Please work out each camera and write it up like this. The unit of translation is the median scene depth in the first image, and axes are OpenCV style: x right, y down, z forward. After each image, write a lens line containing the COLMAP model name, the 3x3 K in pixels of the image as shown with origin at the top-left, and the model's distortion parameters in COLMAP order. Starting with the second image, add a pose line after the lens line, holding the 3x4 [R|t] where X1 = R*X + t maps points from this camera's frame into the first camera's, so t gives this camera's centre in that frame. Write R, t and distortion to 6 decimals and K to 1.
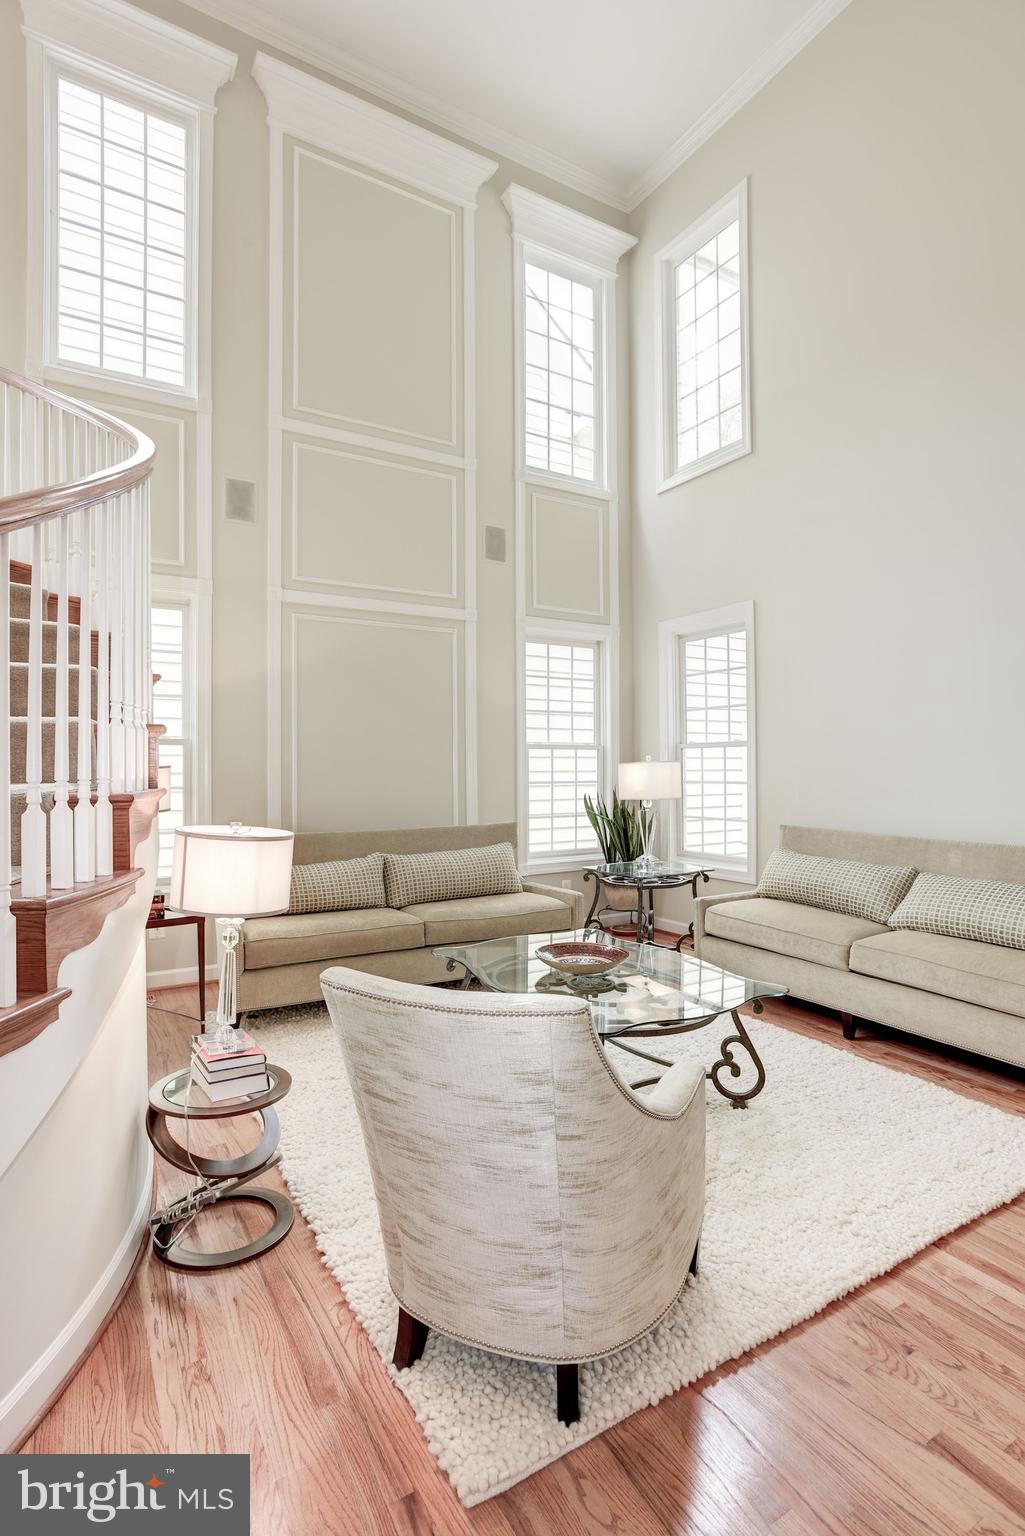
lens RADIAL K [[757.8, 0, 429.6], [0, 757.8, 765.4], [0, 0, 1]] dist [-0.043652, 0.014394]
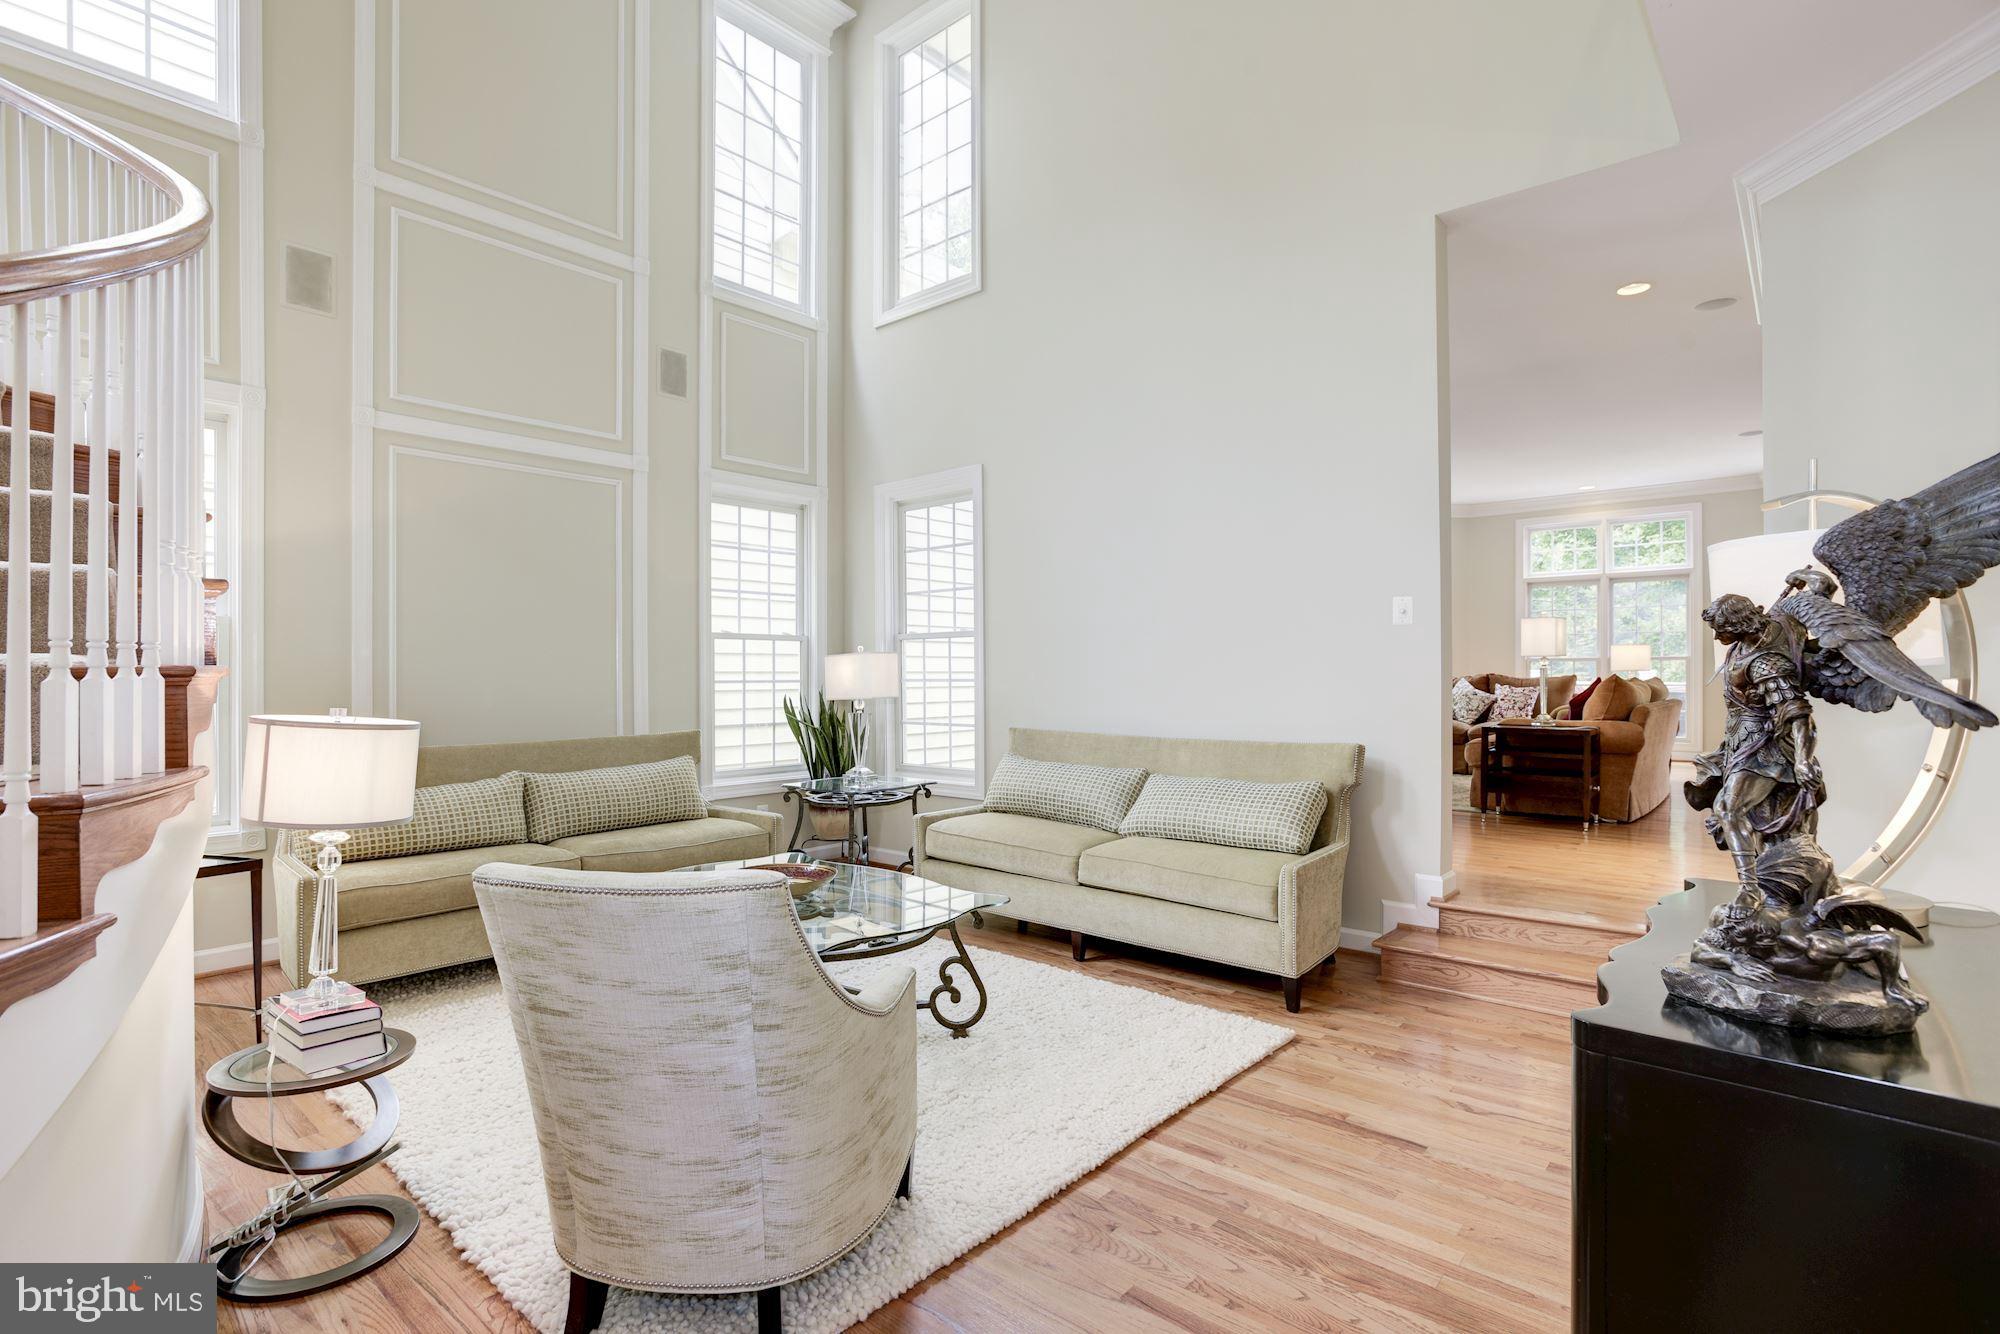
lens RADIAL K [[1009.9, 0, 909.8], [0, 1009.9, 673.2], [0, 0, 1]] dist [-0.043280, 0.017665]
pose [[0.947948, 0.000734, 0.318426, -0.016663], [-0.000810, 1.000000, 0.000107, 0.024032], [-0.318425, -0.000359, 0.947948, -0.089906]]
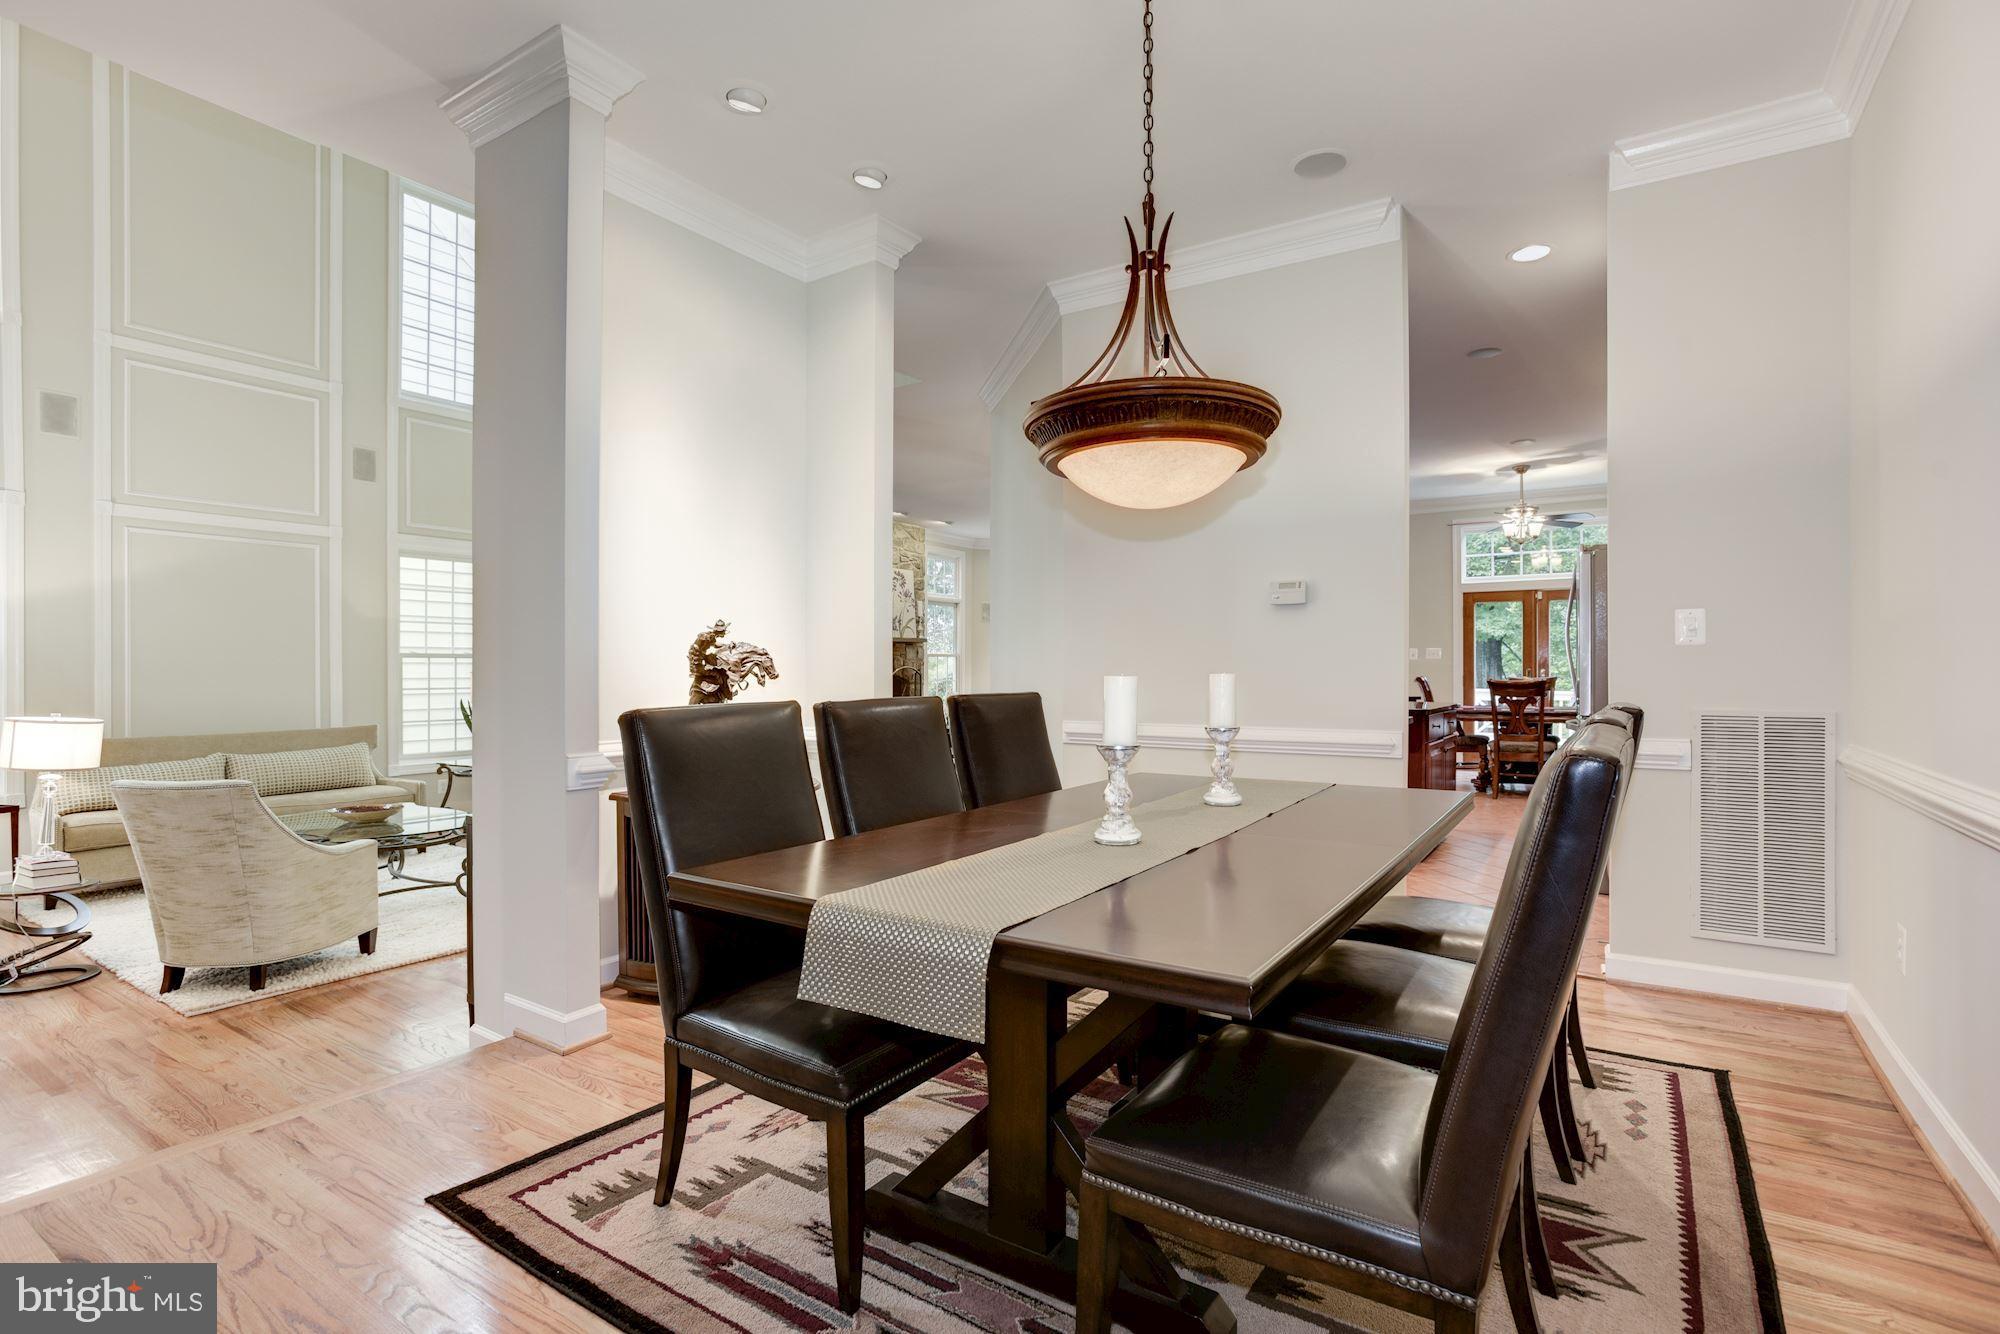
lens RADIAL K [[1009.9, 0, 952.2], [0, 1009.9, 679.4], [0, 0, 1]] dist [-0.043280, 0.017665]
pose [[0.884971, -0.001557, 0.465643, 0.263862], [-0.003013, 0.999954, 0.009070, -0.009363], [-0.465636, -0.009430, 0.884926, -0.999622]]
